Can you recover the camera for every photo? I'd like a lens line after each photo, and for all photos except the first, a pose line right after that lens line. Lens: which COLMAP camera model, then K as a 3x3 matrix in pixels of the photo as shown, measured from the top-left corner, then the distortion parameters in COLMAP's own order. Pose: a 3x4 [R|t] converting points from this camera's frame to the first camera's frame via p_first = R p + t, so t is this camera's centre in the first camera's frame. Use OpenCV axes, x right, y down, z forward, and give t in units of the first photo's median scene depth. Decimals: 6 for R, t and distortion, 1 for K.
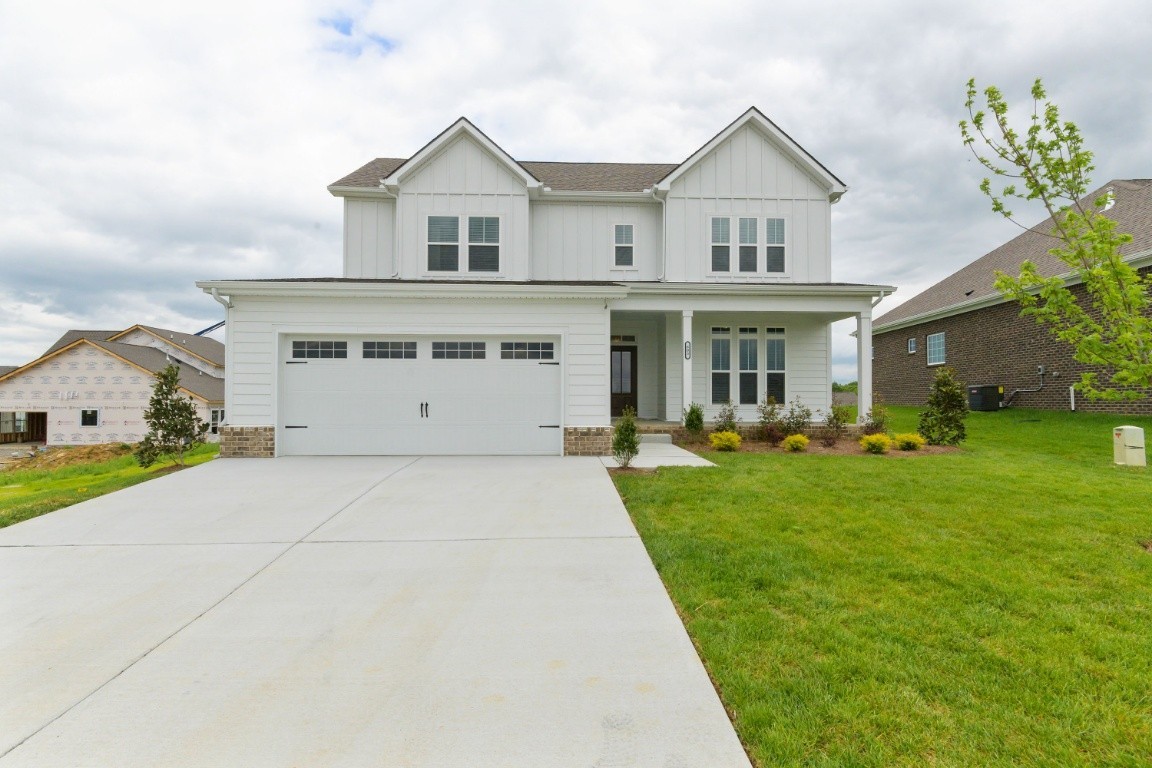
lens RADIAL K [[482.0, 0, 576.0], [0, 482.0, 384.0], [0, 0, 1]] dist [0.001627, 0.000199]
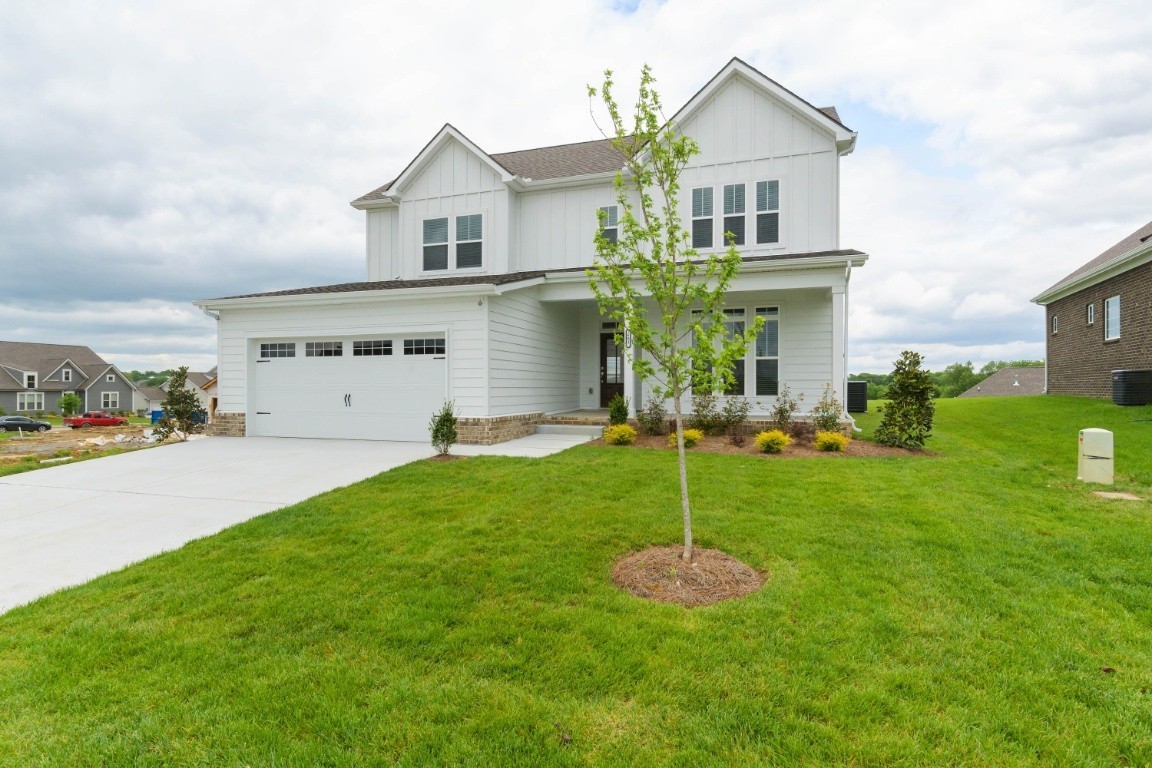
lens RADIAL K [[532.1, 0, 576.6], [0, 532.1, 375.4], [0, 0, 1]] dist [0.000198, 0.000039]
pose [[0.945772, -0.008162, -0.324729, 0.403409], [0.012035, 0.999878, 0.009919, -0.007754], [0.324609, -0.013289, 0.945755, -0.020695]]
